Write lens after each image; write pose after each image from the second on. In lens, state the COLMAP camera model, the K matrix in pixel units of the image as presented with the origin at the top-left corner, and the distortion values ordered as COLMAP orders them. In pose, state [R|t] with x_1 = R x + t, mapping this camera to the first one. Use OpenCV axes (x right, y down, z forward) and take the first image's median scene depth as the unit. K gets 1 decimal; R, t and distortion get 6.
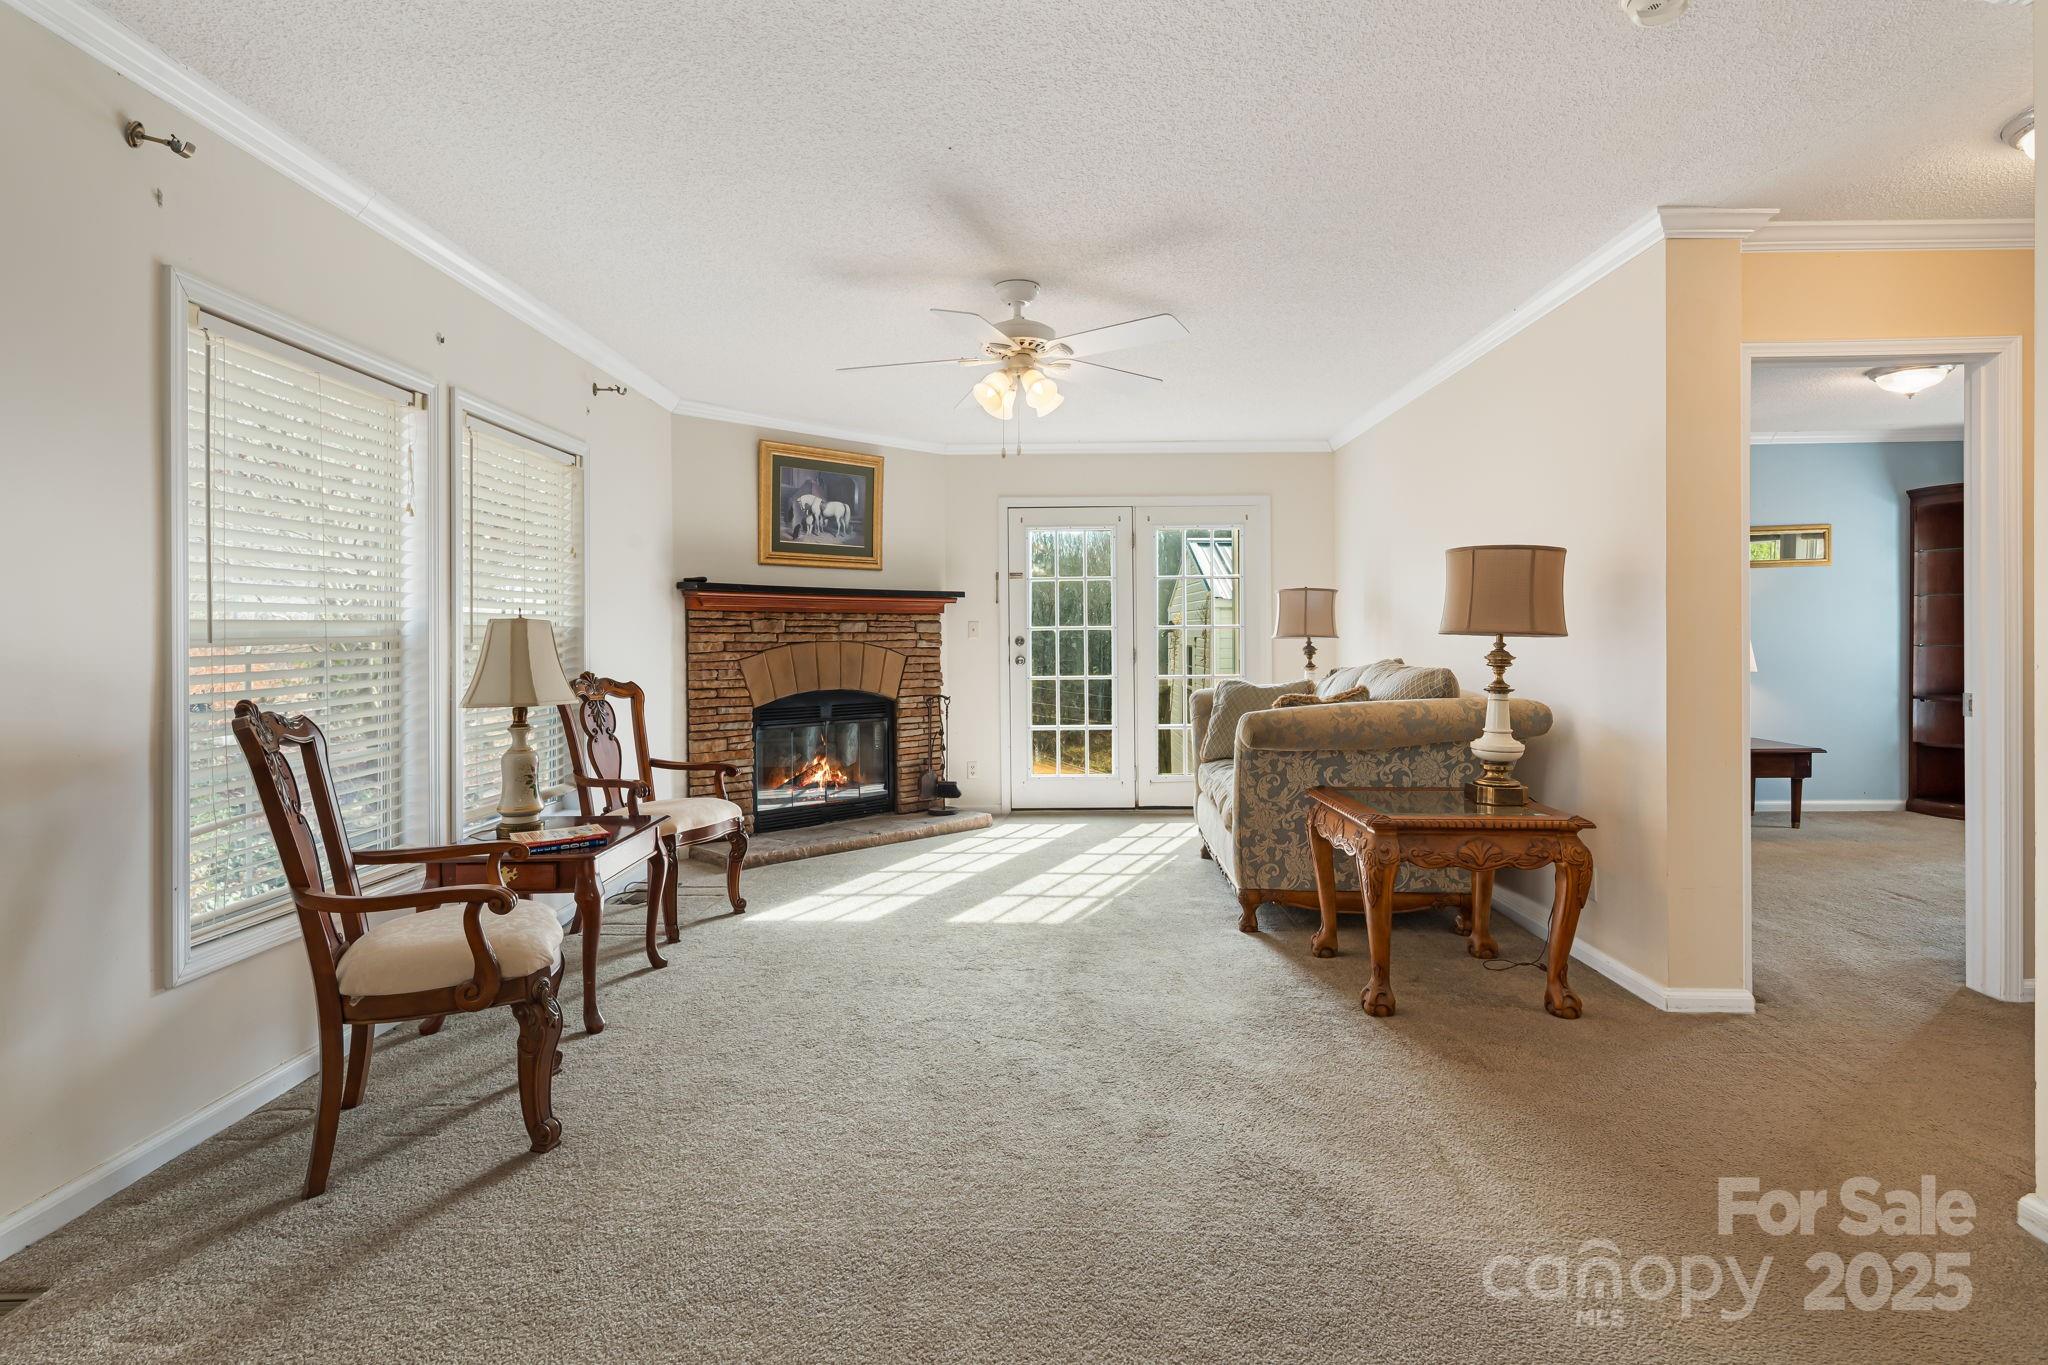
lens RADIAL K [[1003.1, 0, 1018.1], [0, 1003.1, 646.1], [0, 0, 1]] dist [0.000906, -0.001386]
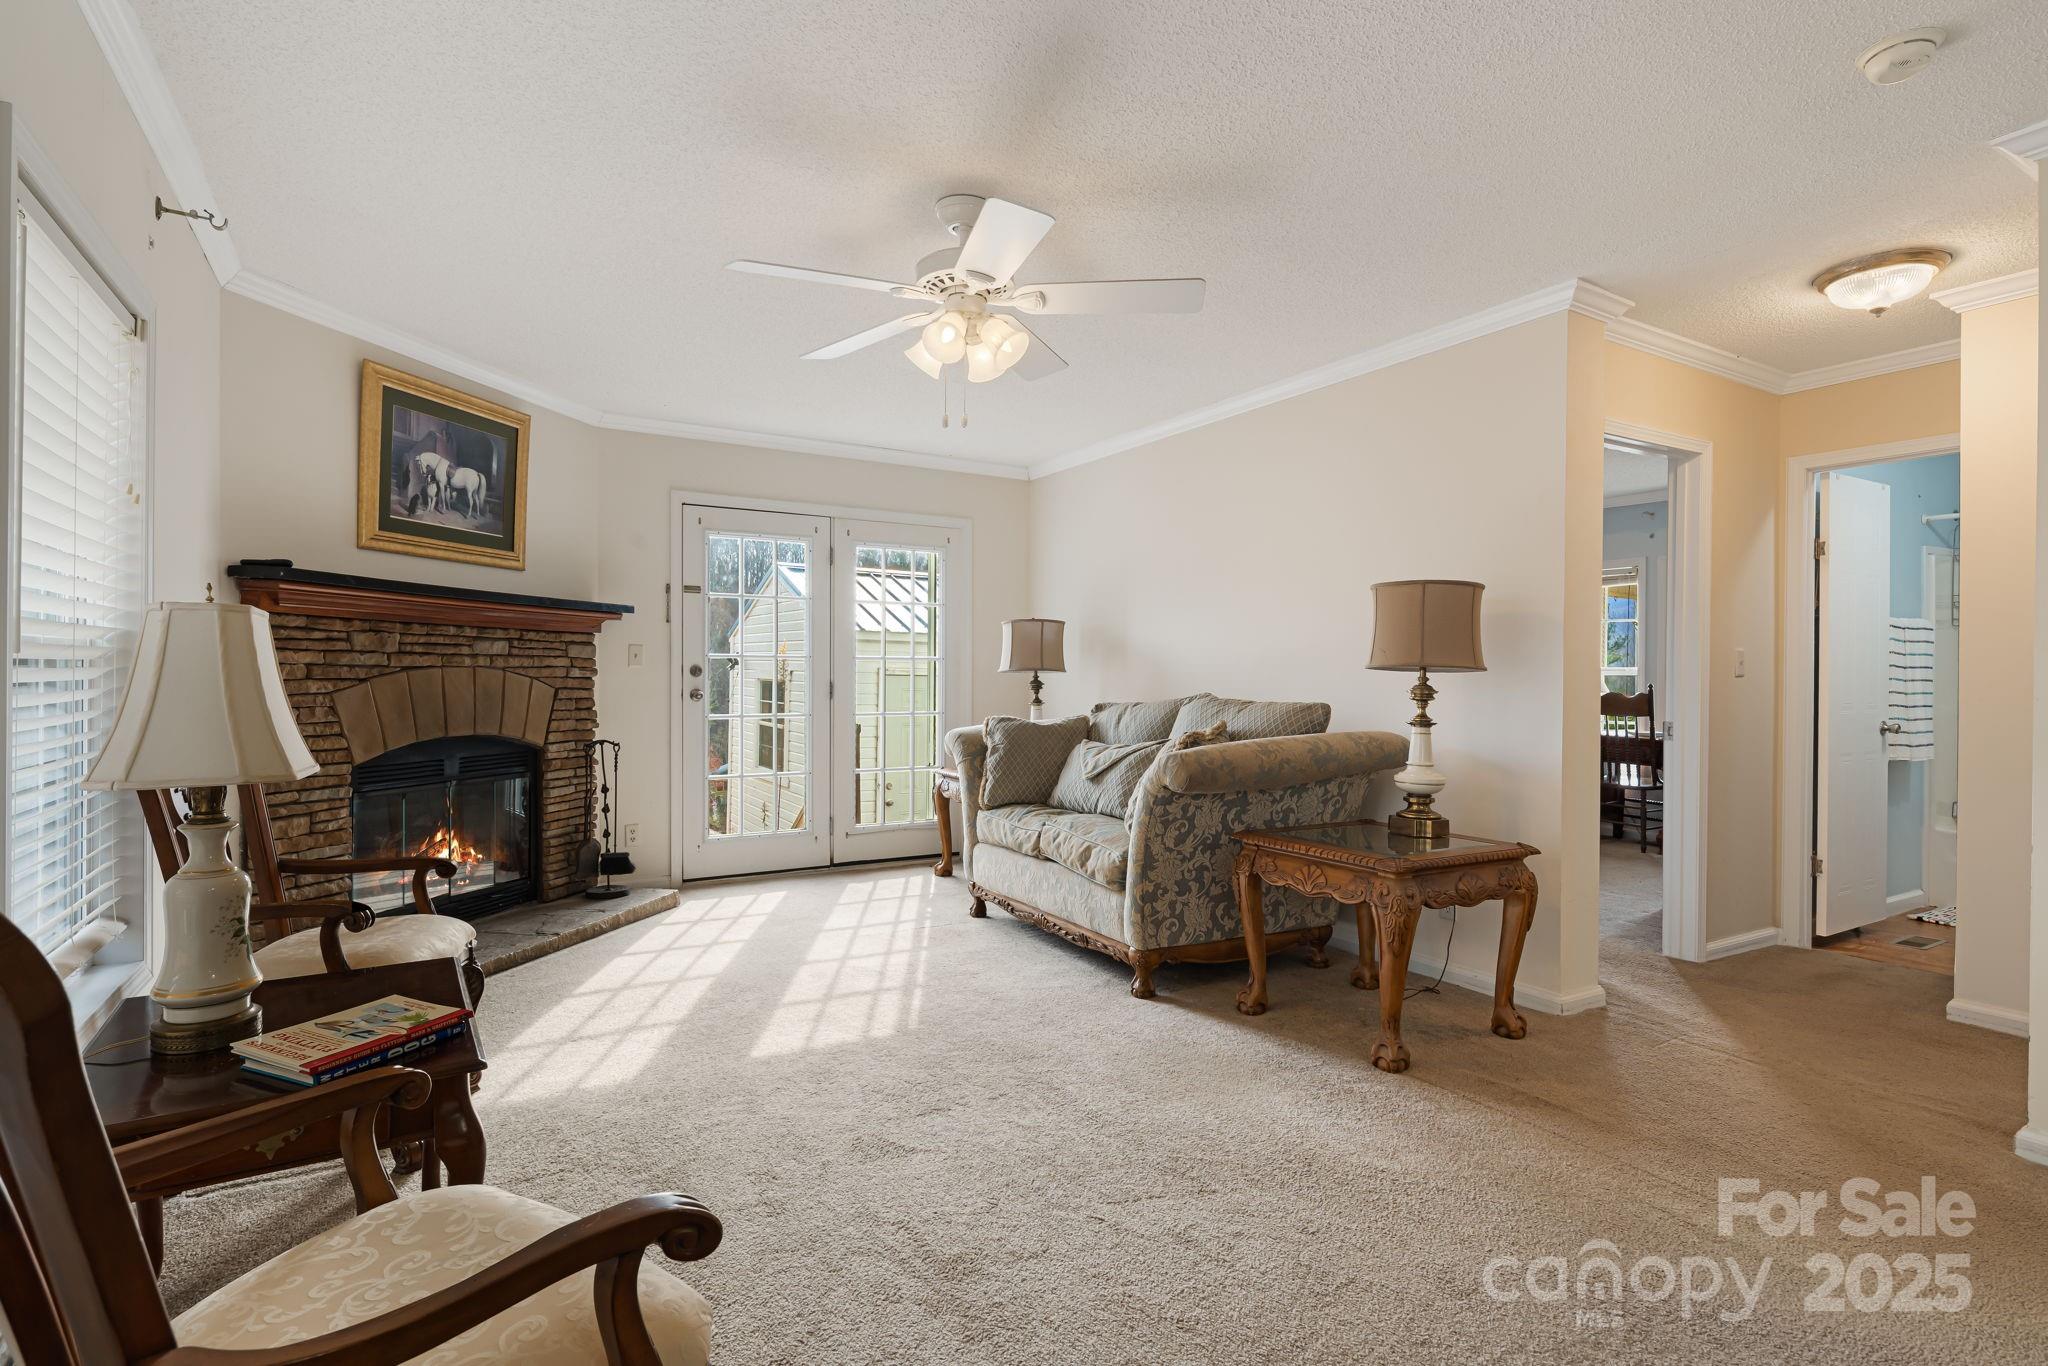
lens RADIAL K [[1003.1, 0, 1013.1], [0, 1003.1, 681.9], [0, 0, 1]] dist [0.000906, -0.001386]
pose [[0.848473, 0.009453, 0.529154, -0.241269], [-0.009273, 0.999953, -0.002995, 0.004818], [-0.529158, -0.002366, 0.848520, 0.211023]]
